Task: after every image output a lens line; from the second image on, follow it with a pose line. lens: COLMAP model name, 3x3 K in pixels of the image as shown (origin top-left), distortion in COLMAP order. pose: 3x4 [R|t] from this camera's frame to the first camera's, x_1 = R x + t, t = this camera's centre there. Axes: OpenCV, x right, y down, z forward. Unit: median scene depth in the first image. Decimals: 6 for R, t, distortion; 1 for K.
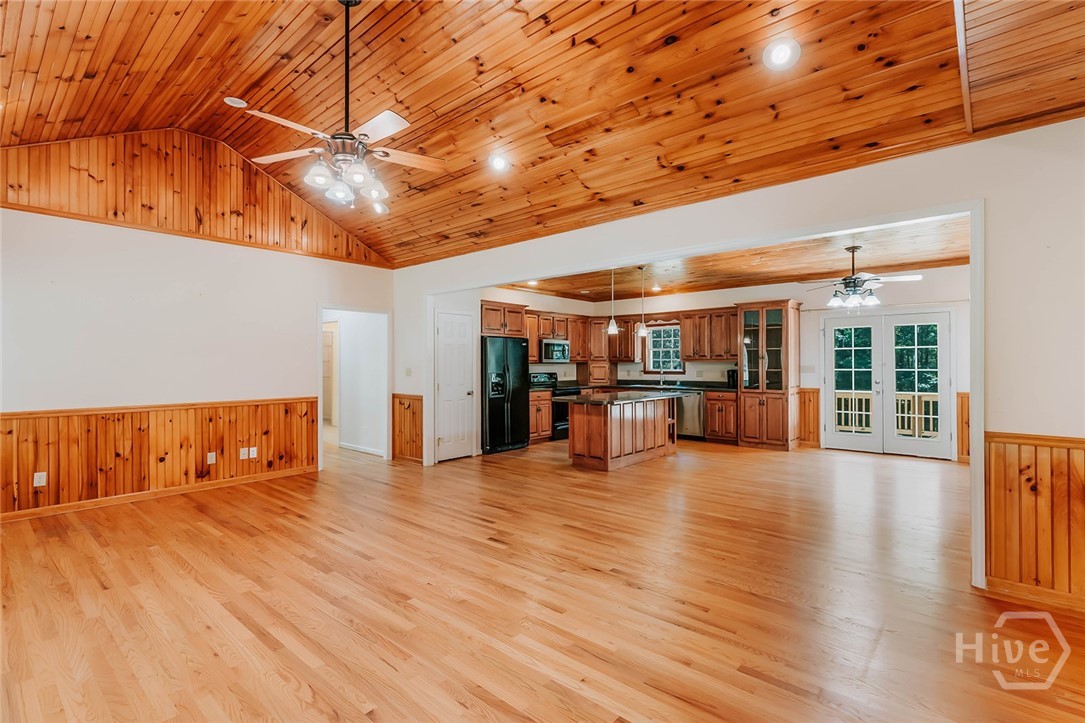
lens RADIAL K [[505.7, 0, 552.2], [0, 505.7, 363.4], [0, 0, 1]] dist [0.002580, -0.000421]
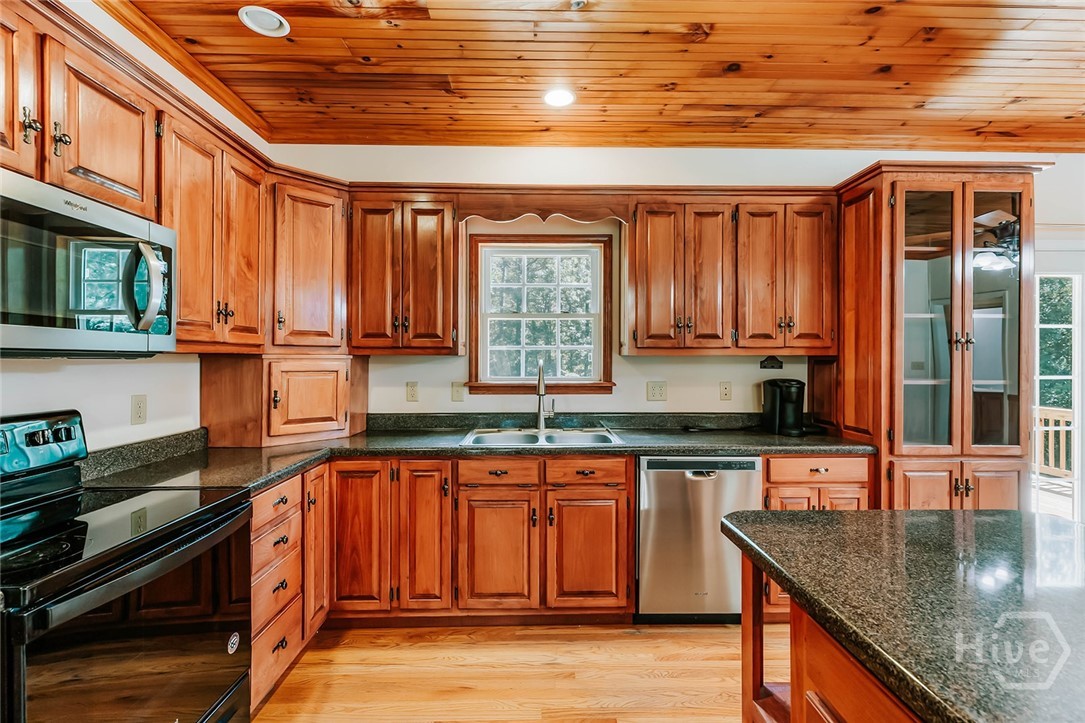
lens RADIAL K [[505.7, 0, 548.1], [0, 505.7, 356.8], [0, 0, 1]] dist [0.002580, -0.000421]
pose [[0.743786, 0.008149, 0.668368, 0.019118], [-0.005385, 0.999966, -0.006199, 0.000707], [-0.668396, 0.001011, 0.743805, 1.229997]]
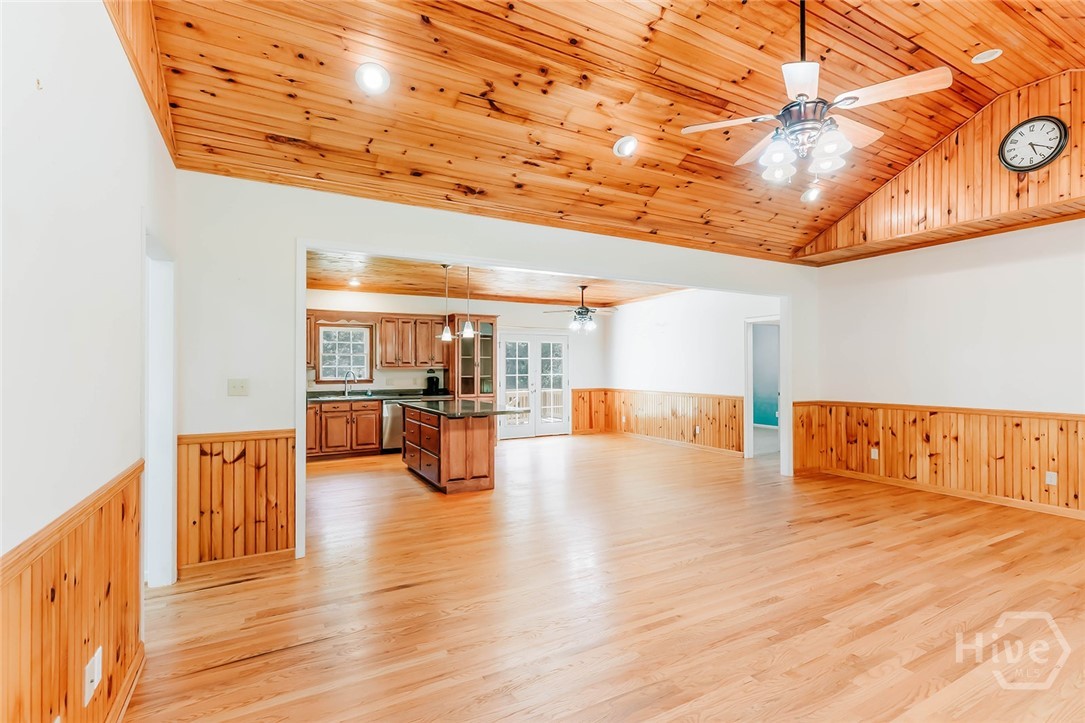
lens RADIAL K [[505.7, 0, 553.4], [0, 505.7, 363.8], [0, 0, 1]] dist [0.002580, -0.000421]
pose [[0.345283, 0.010467, 0.938440, -0.742309], [0.003809, 0.999914, -0.012554, 0.000313], [-0.938491, 0.007909, 0.345213, 0.607194]]
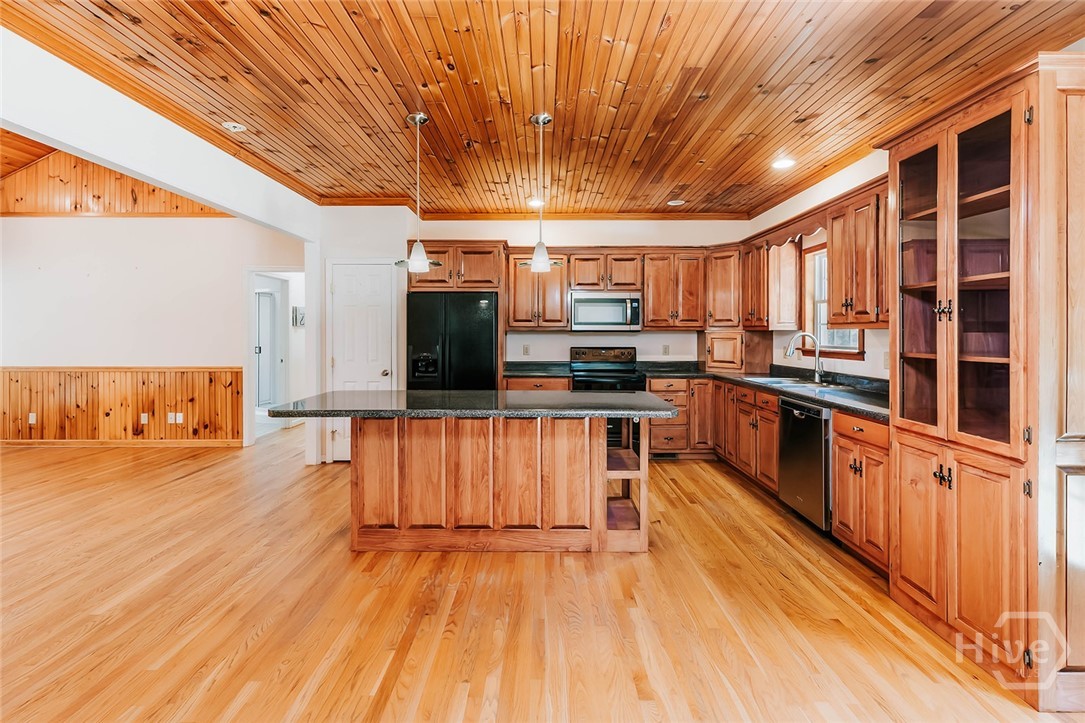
lens RADIAL K [[505.7, 0, 543.1], [0, 505.7, 329.6], [0, 0, 1]] dist [0.002580, -0.000421]
pose [[0.648373, -0.000403, -0.761323, 0.633936], [-0.002000, 0.999996, -0.002232, -0.001517], [0.761320, 0.002969, 0.648369, 0.858827]]
